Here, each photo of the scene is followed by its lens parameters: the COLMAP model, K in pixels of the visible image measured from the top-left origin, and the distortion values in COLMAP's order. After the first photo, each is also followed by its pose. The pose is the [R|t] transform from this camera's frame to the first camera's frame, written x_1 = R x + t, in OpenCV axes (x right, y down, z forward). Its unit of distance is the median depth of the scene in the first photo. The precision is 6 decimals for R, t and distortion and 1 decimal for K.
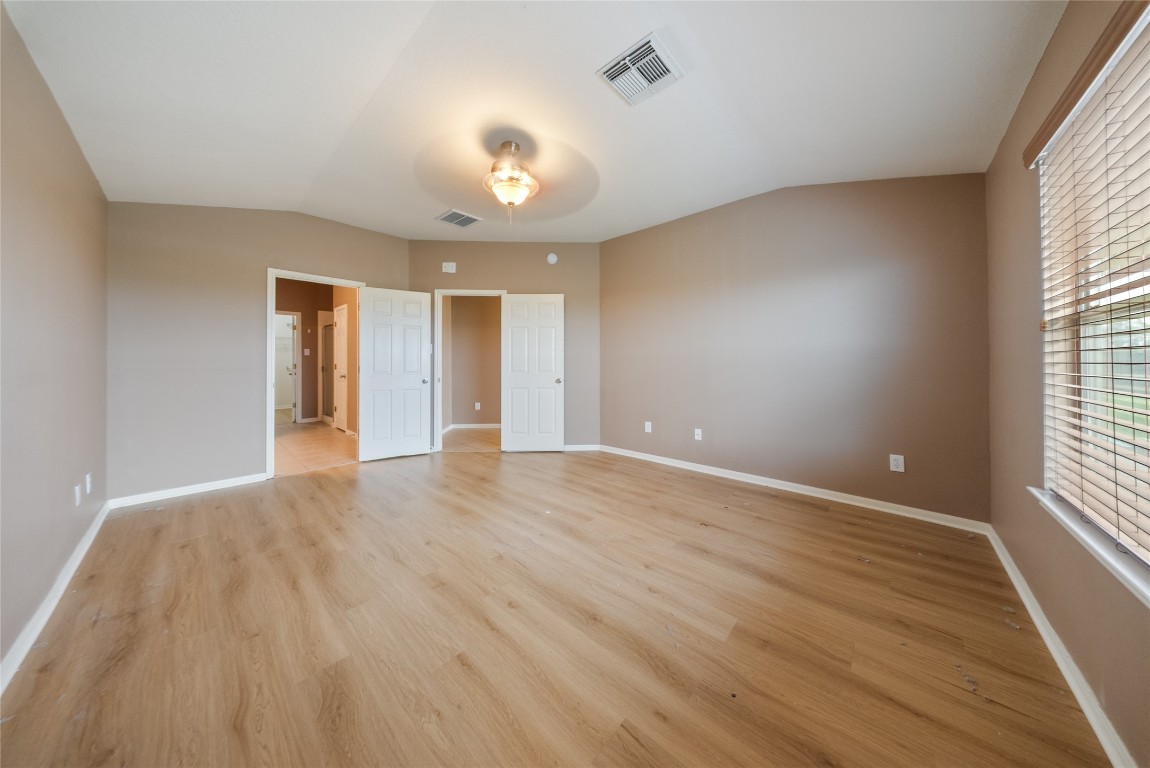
lens RADIAL K [[349.2, 0, 572.6], [0, 349.2, 359.7], [0, 0, 1]] dist [-0.001201, -0.000359]
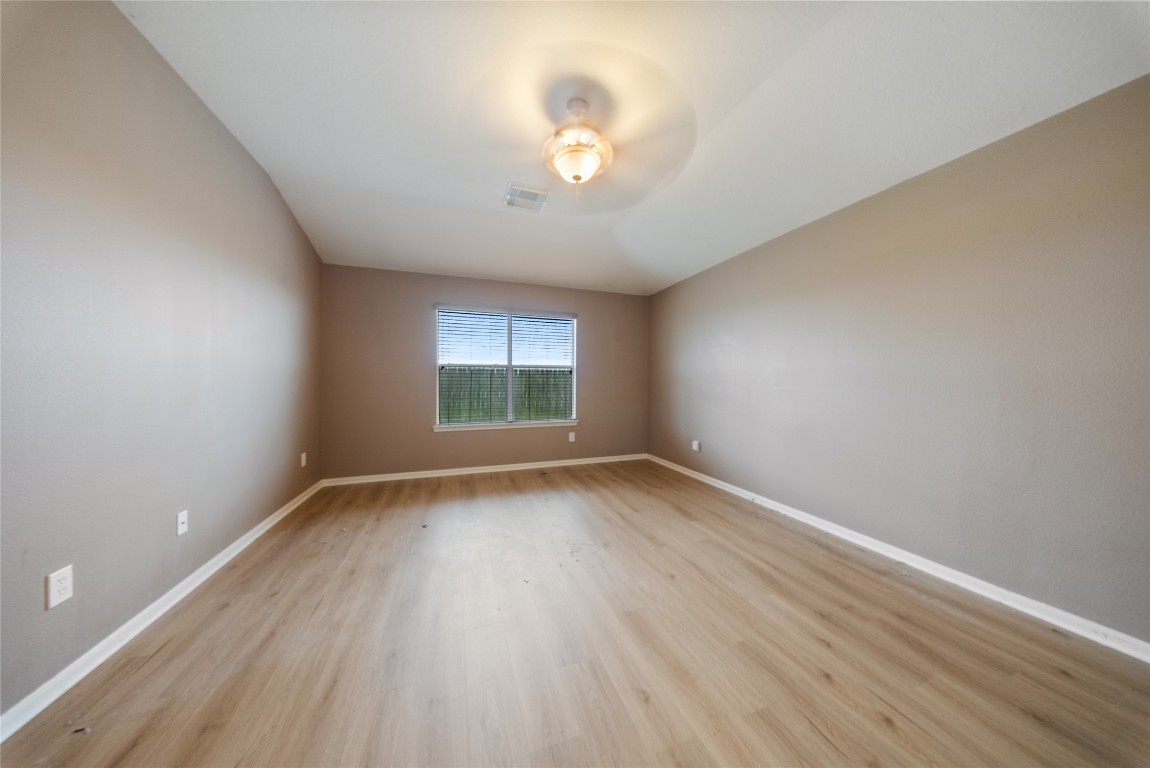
lens RADIAL K [[349.2, 0, 575.3], [0, 349.2, 381.8], [0, 0, 1]] dist [-0.001201, -0.000359]
pose [[-0.888785, -0.003424, 0.458311, -0.619297], [-0.005066, 0.999984, -0.002354, 0.015918], [-0.458296, -0.004414, -0.888789, 1.978192]]
